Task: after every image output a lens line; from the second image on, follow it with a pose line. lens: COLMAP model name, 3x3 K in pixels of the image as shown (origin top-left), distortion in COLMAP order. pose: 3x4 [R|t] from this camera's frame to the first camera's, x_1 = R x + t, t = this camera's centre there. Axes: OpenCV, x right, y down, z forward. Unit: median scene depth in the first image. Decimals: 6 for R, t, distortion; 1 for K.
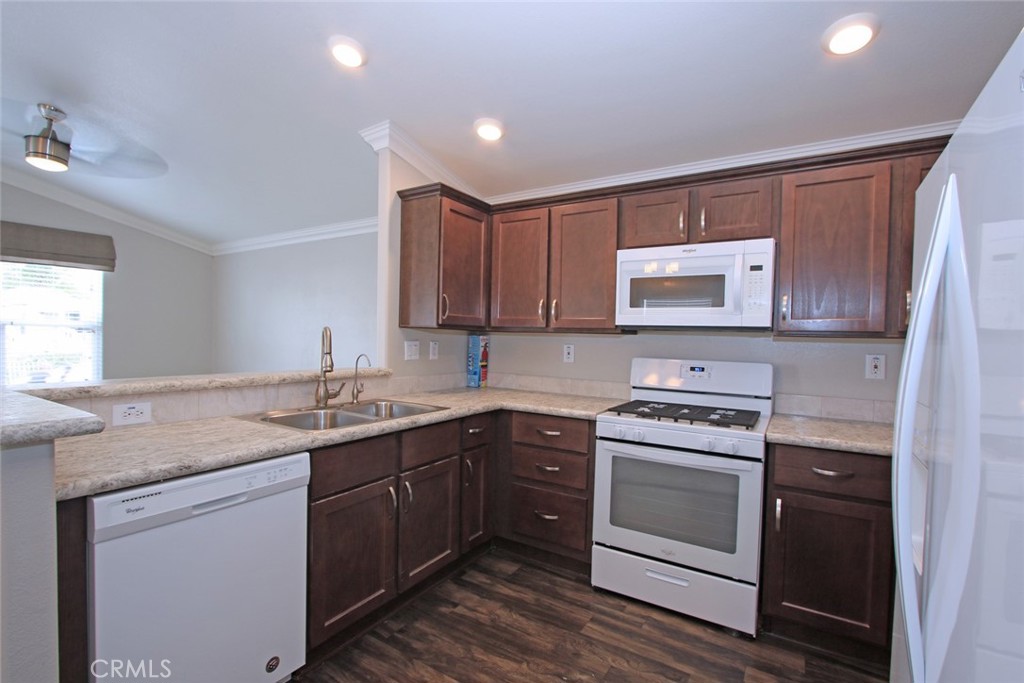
lens RADIAL K [[489.6, 0, 508.4], [0, 489.6, 349.3], [0, 0, 1]] dist [-0.018575, 0.001700]
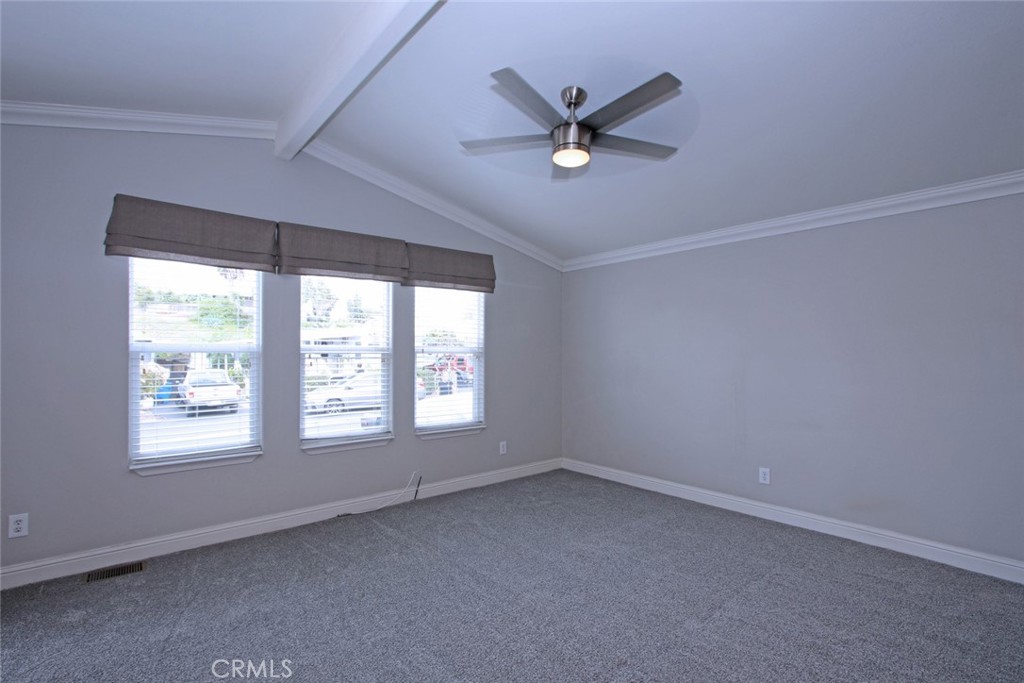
lens RADIAL K [[508.4, 0, 500.7], [0, 508.4, 349.0], [0, 0, 1]] dist [-0.043560, 0.056549]
pose [[0.953356, -0.023217, -0.300954, -1.047961], [0.012063, 0.999172, -0.038869, -0.029674], [0.301607, 0.033425, 0.952846, 0.129668]]
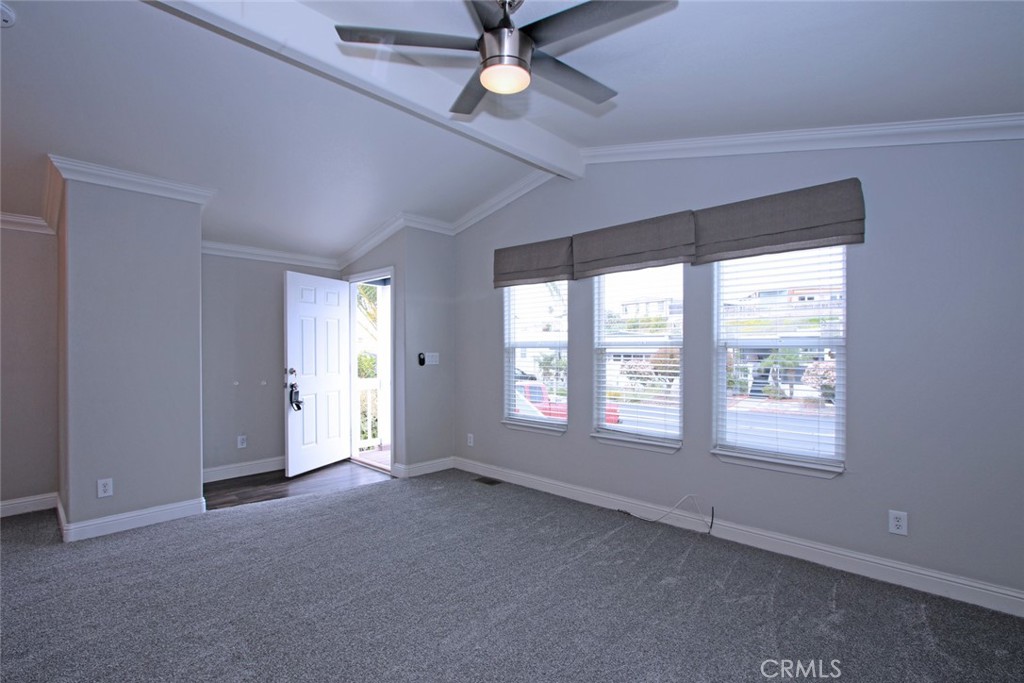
lens RADIAL K [[489.6, 0, 508.4], [0, 489.6, 349.3], [0, 0, 1]] dist [-0.018575, 0.001700]
pose [[-0.208372, -0.020389, -0.977837, -0.462365], [-0.027734, 0.999504, -0.014931, -0.047496], [0.977656, 0.024008, -0.208835, 1.423483]]
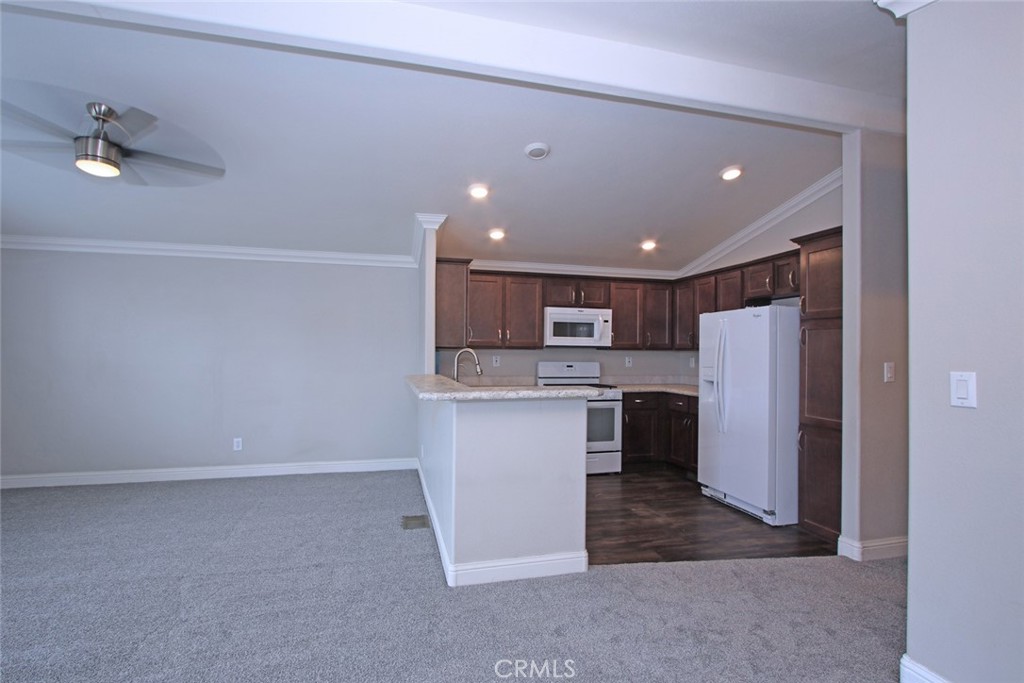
lens RADIAL K [[477.1, 0, 539.2], [0, 477.1, 351.5], [0, 0, 1]] dist [-0.017372, 0.001120]
pose [[0.663905, -0.016643, 0.747632, -1.344496], [0.026321, 0.999653, -0.001120, -0.024762], [-0.747354, 0.020422, 0.664112, -0.269843]]
